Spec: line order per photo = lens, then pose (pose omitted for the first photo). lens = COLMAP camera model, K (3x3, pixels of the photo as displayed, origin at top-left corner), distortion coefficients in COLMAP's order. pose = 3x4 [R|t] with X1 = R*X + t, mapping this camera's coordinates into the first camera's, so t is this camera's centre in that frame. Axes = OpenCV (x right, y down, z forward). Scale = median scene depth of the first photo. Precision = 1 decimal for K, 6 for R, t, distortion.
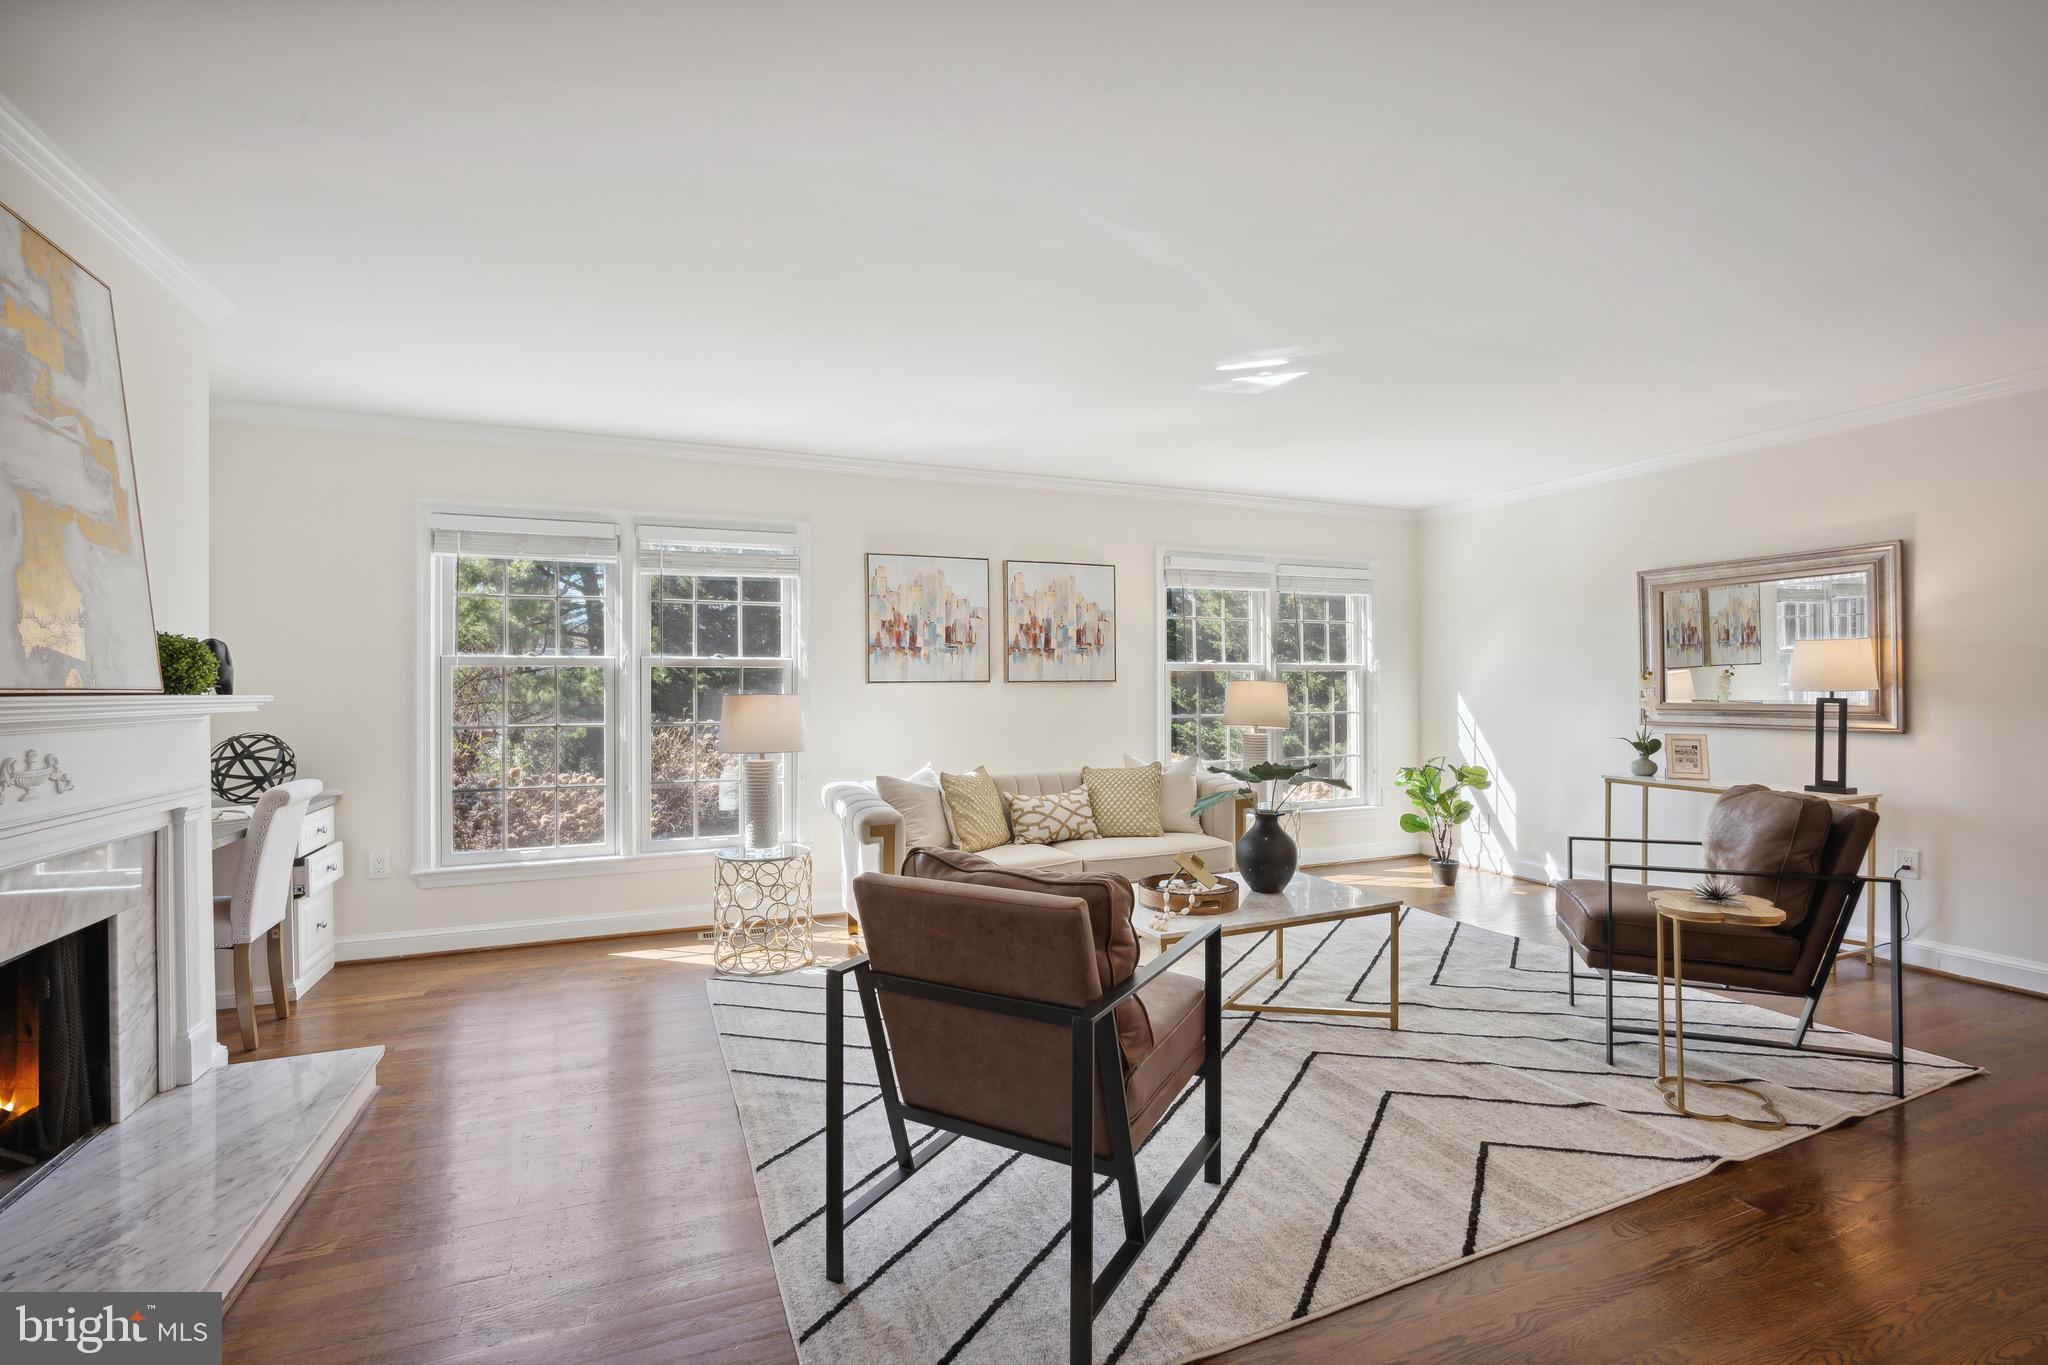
lens RADIAL K [[905.4, 0, 1013.8], [0, 905.4, 699.0], [0, 0, 1]] dist [-0.012773, 0.003217]
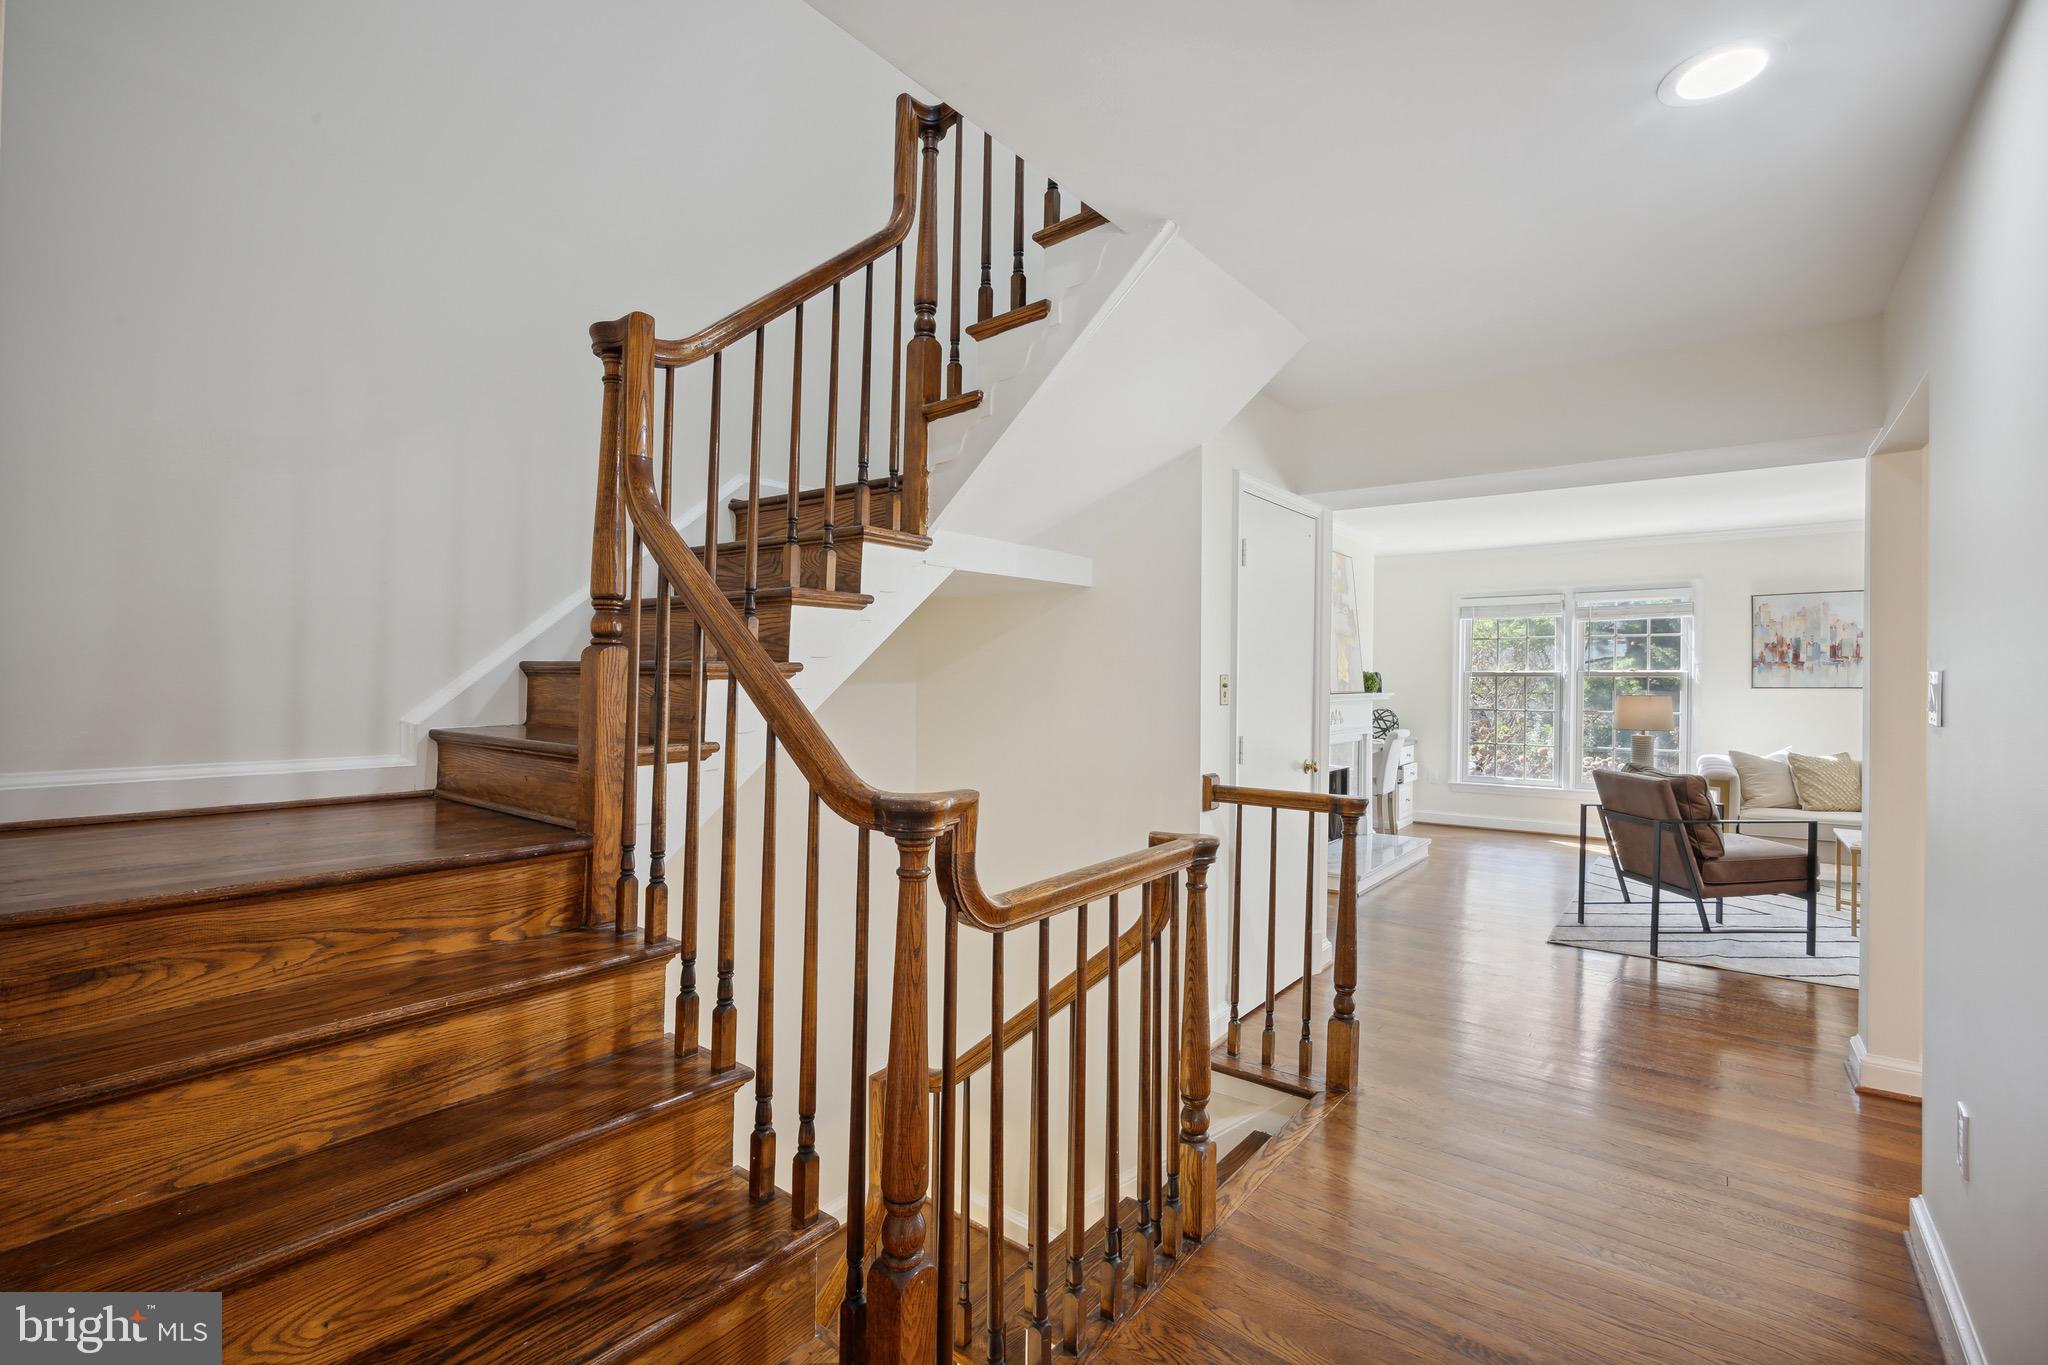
lens RADIAL K [[905.4, 0, 1009.0], [0, 905.4, 680.6], [0, 0, 1]] dist [-0.012773, 0.003217]
pose [[0.481653, 0.003120, -0.876356, 0.540885], [-0.014638, 0.999883, -0.004486, -0.007555], [0.876240, 0.014988, 0.481643, -0.720538]]
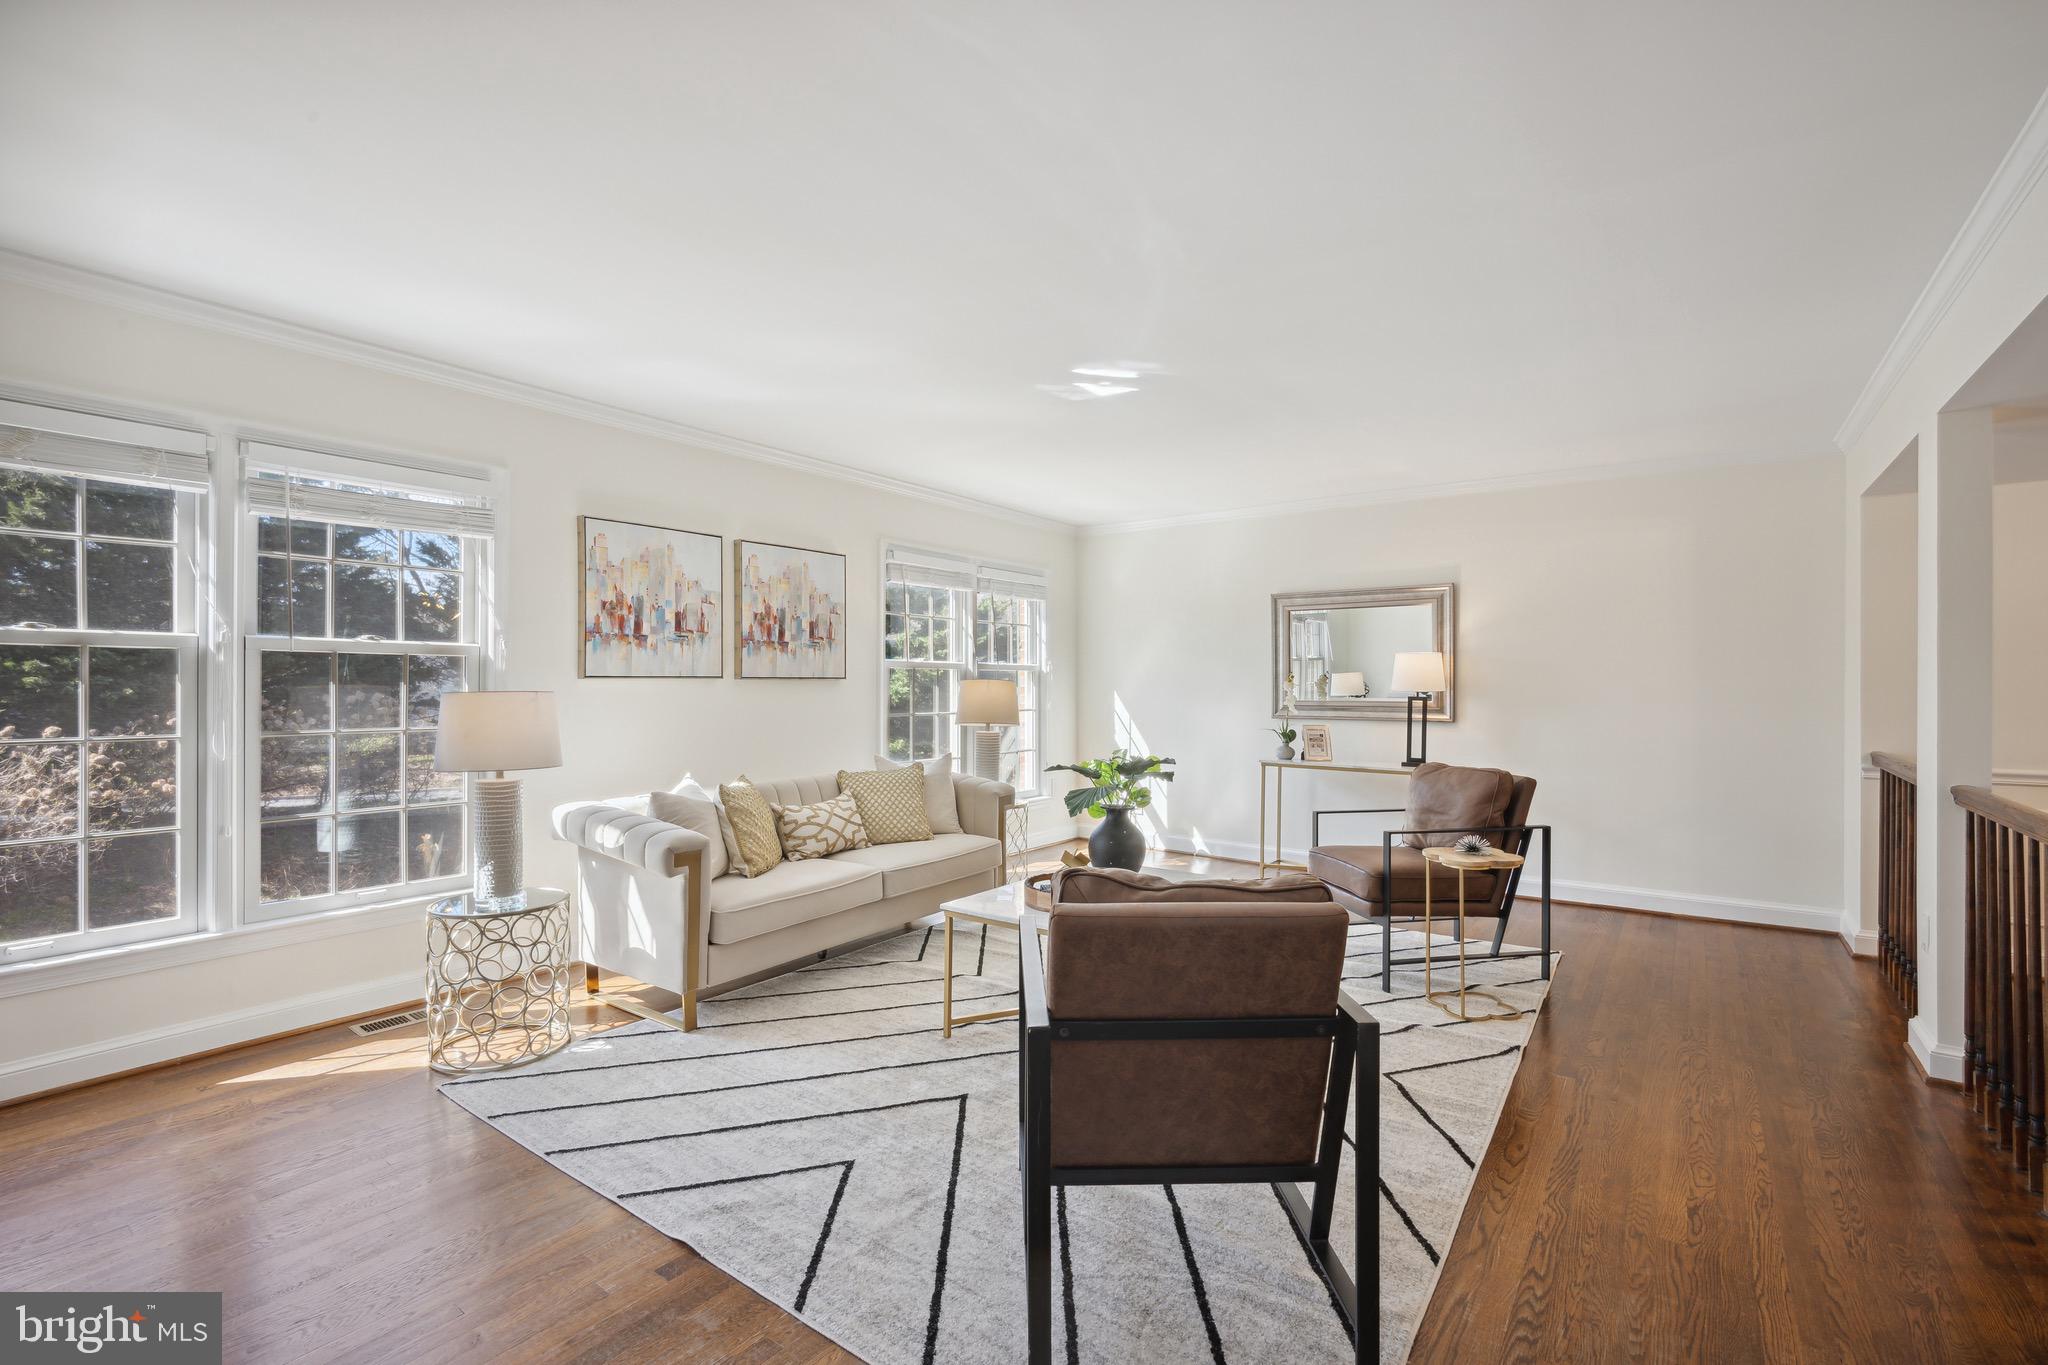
lens RADIAL K [[905.4, 0, 1018.4], [0, 905.4, 697.9], [0, 0, 1]] dist [-0.012773, 0.003217]
pose [[0.856735, -0.000451, 0.515756, -0.264955], [-0.000997, 0.999996, 0.002531, -0.002337], [-0.515755, -0.002682, 0.856732, 0.123272]]
